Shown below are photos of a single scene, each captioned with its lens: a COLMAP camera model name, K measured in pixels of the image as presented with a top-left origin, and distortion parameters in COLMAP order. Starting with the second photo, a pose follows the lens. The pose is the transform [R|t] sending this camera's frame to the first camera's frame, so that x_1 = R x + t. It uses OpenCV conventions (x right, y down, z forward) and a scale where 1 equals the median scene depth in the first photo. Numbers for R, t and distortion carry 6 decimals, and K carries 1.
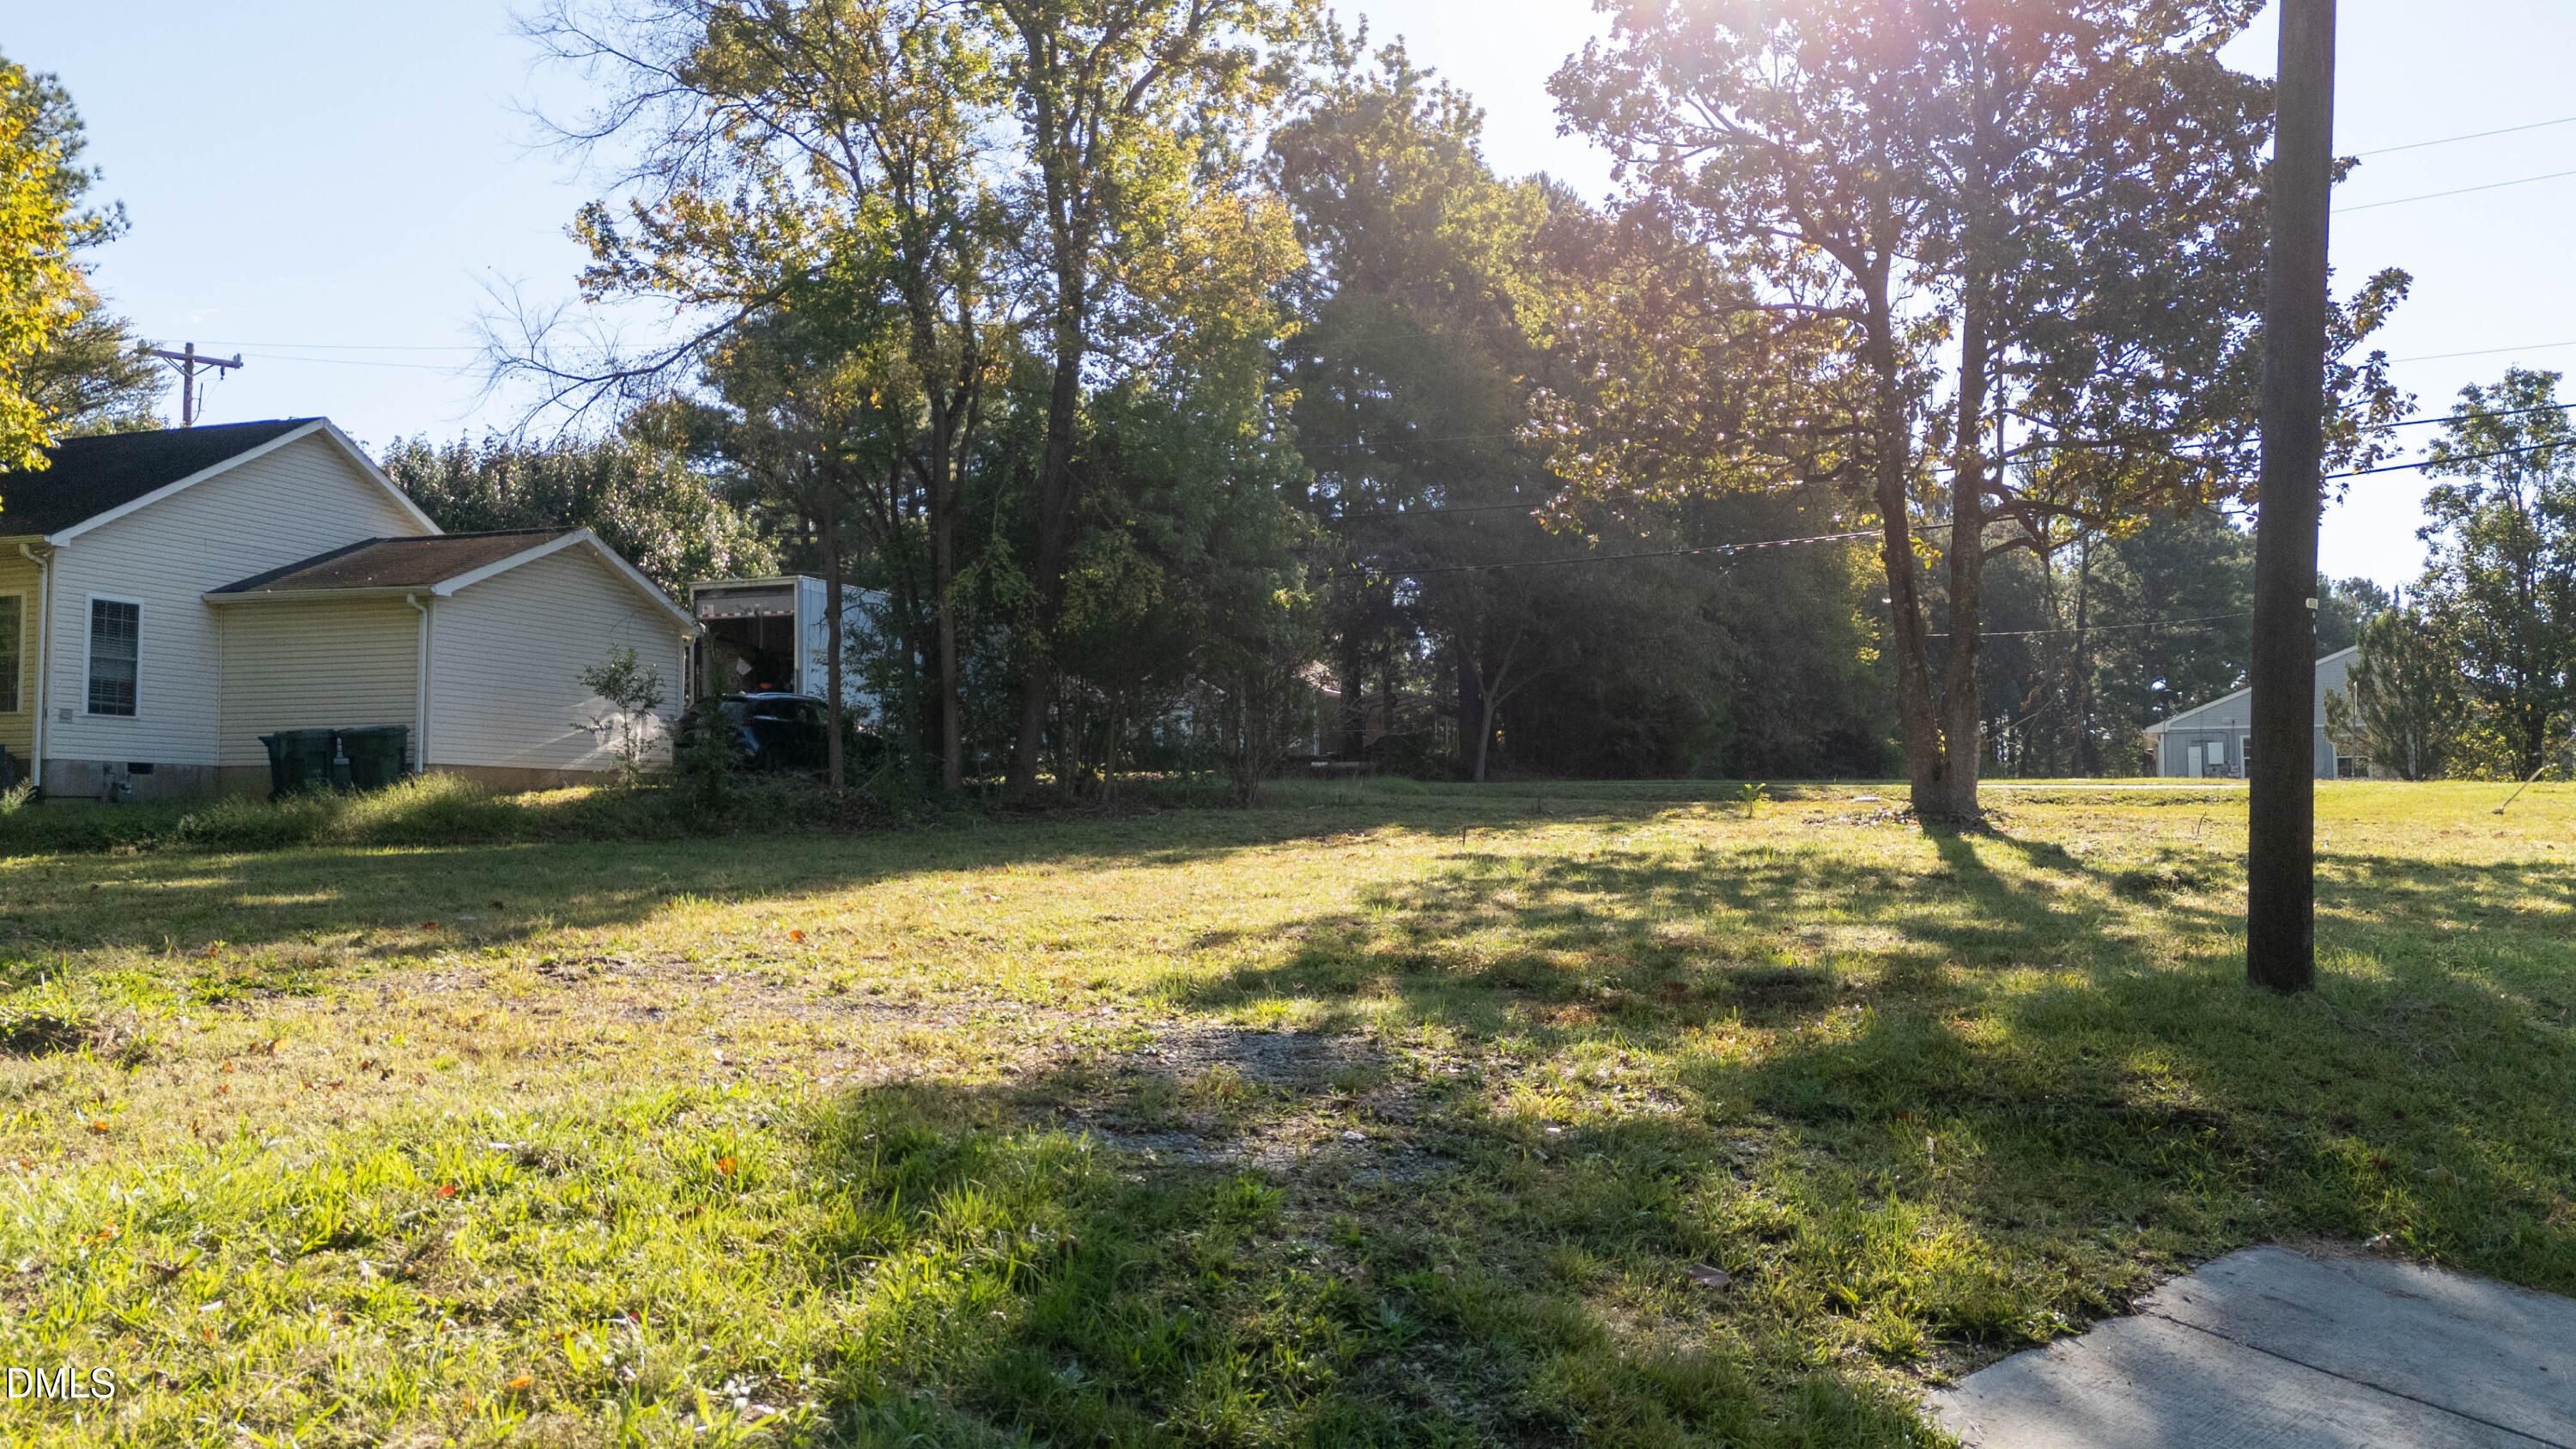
lens RADIAL K [[1775.5, 0, 1288.0], [0, 1775.5, 724.5], [0, 0, 1]] dist [0.085812, -0.128752]
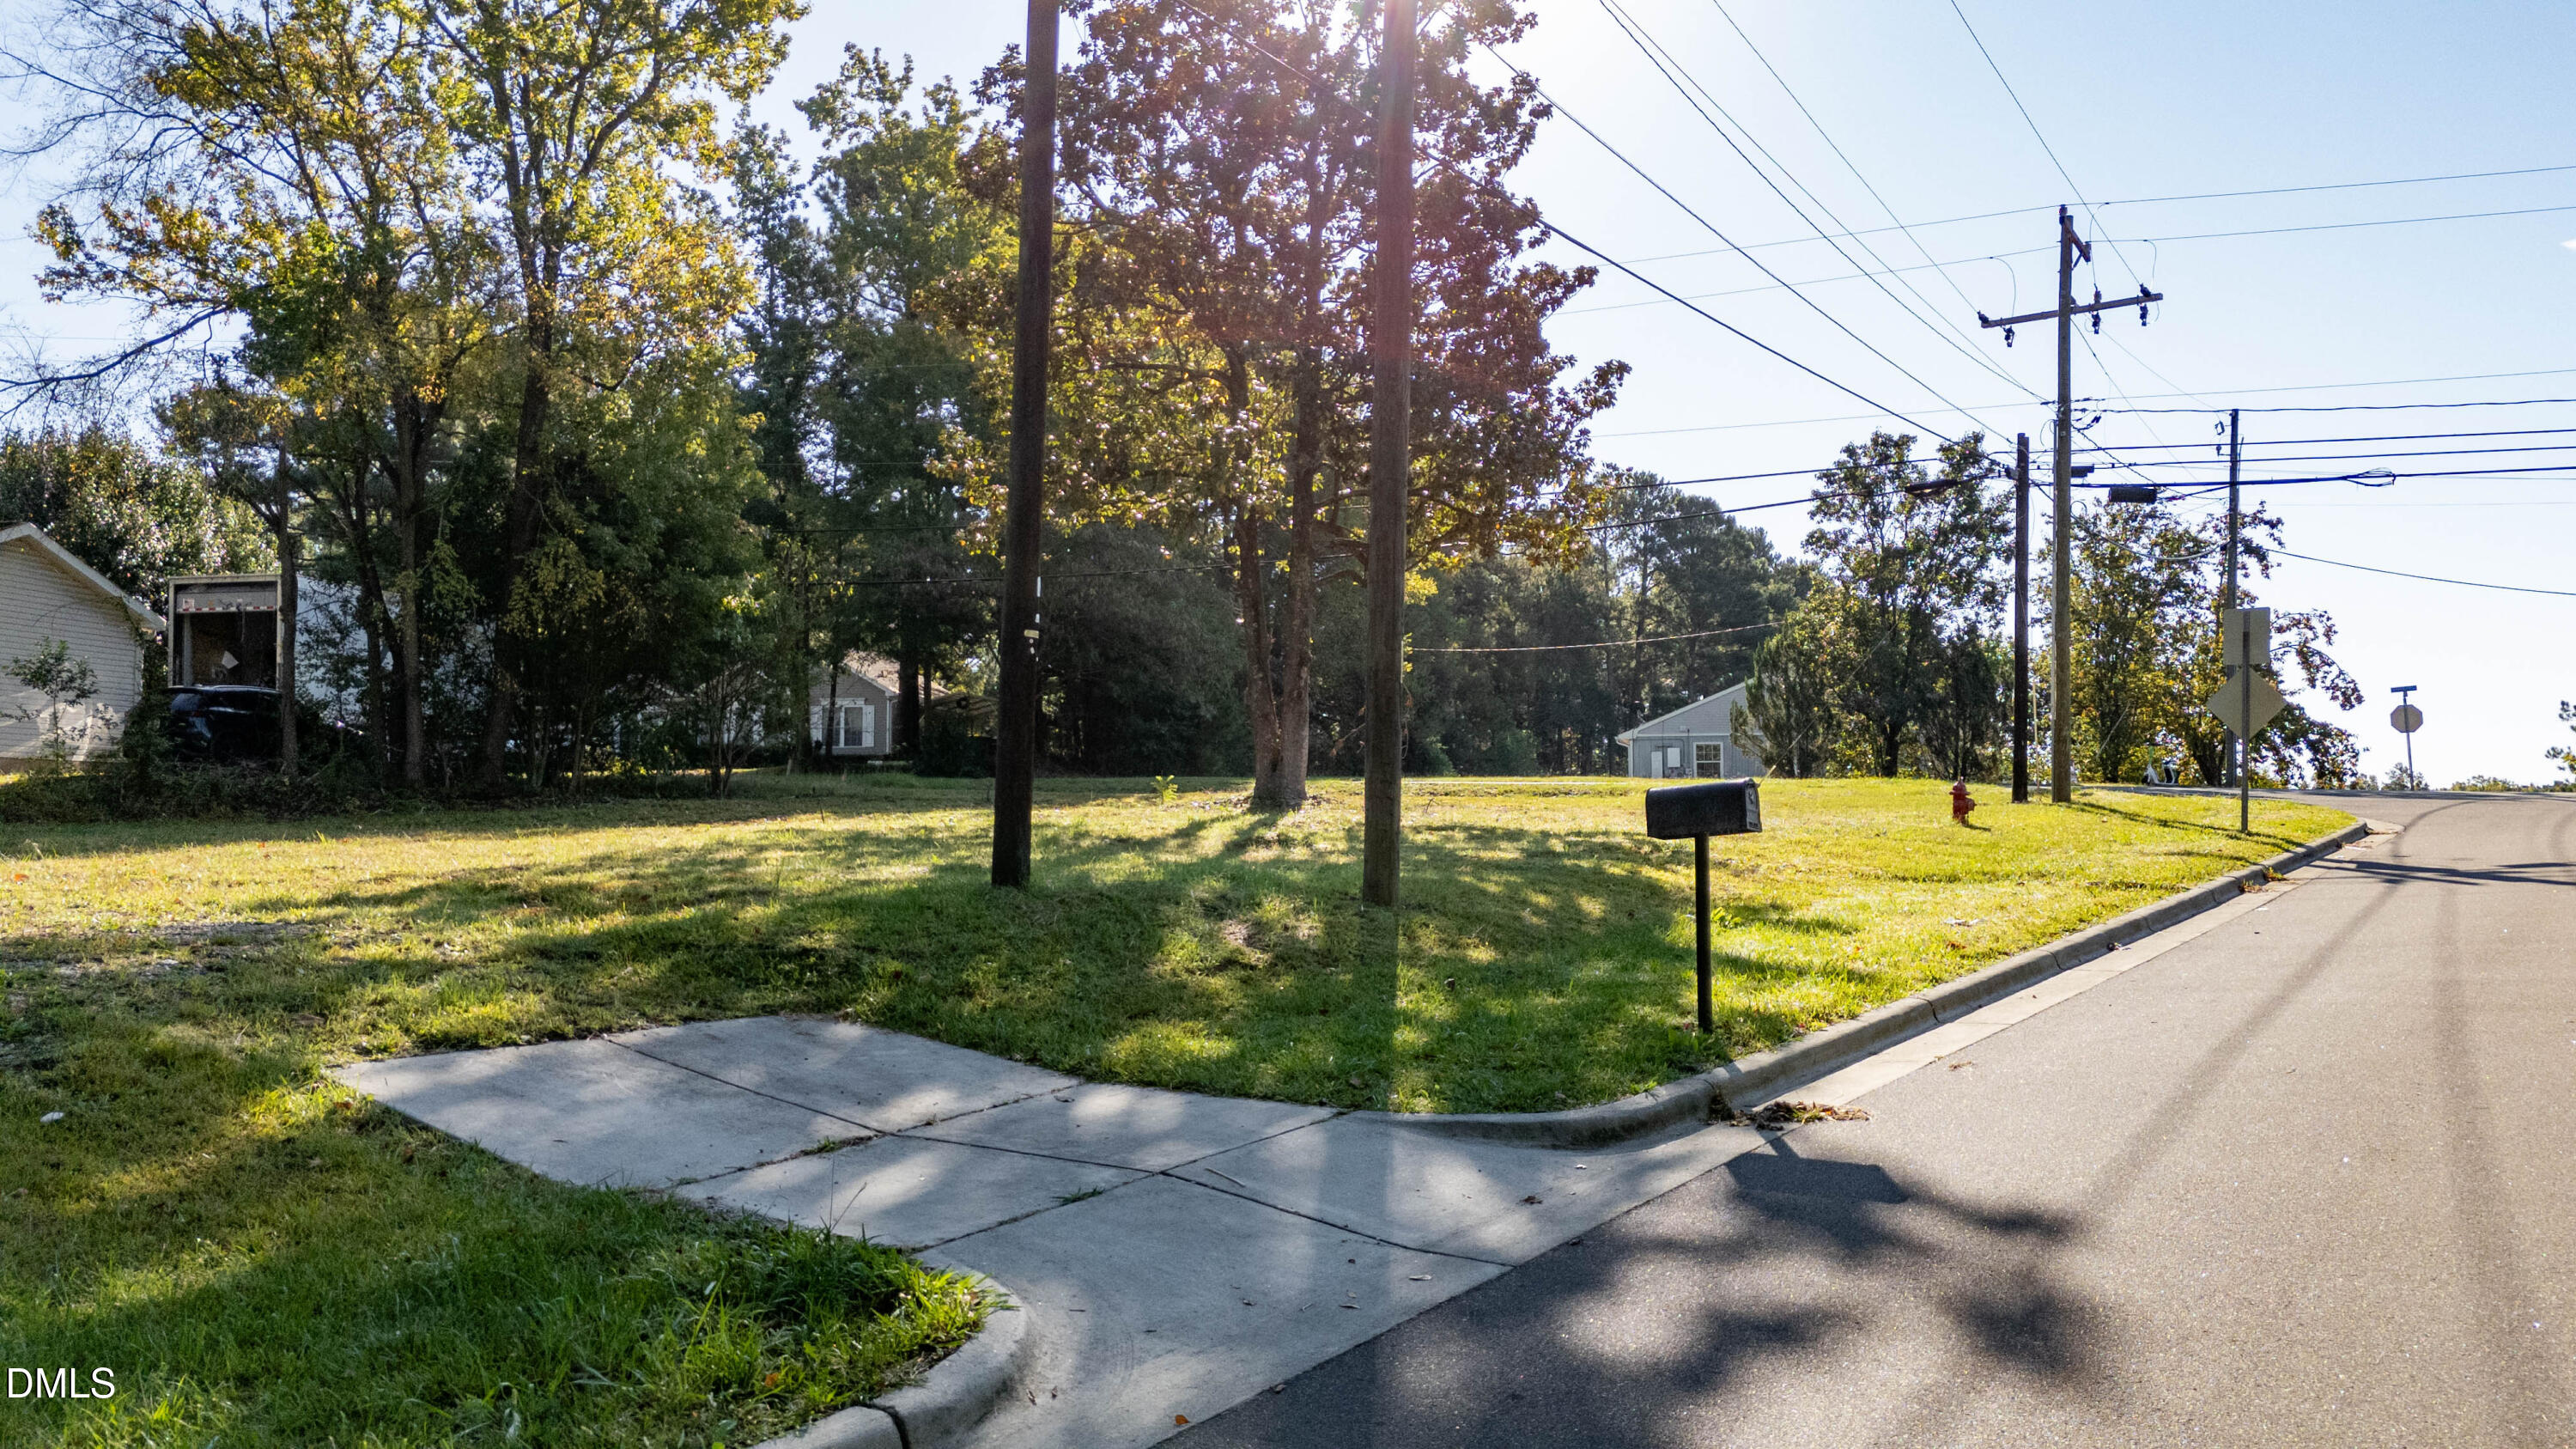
lens RADIAL K [[1792.1, 0, 1288.0], [0, 1792.1, 724.5], [0, 0, 1]] dist [0.037712, -0.036383]
pose [[0.985733, 0.009593, 0.168041, 0.128559], [-0.008922, 0.999949, -0.004744, 0.004070], [-0.168078, 0.003177, 0.985769, -0.126970]]
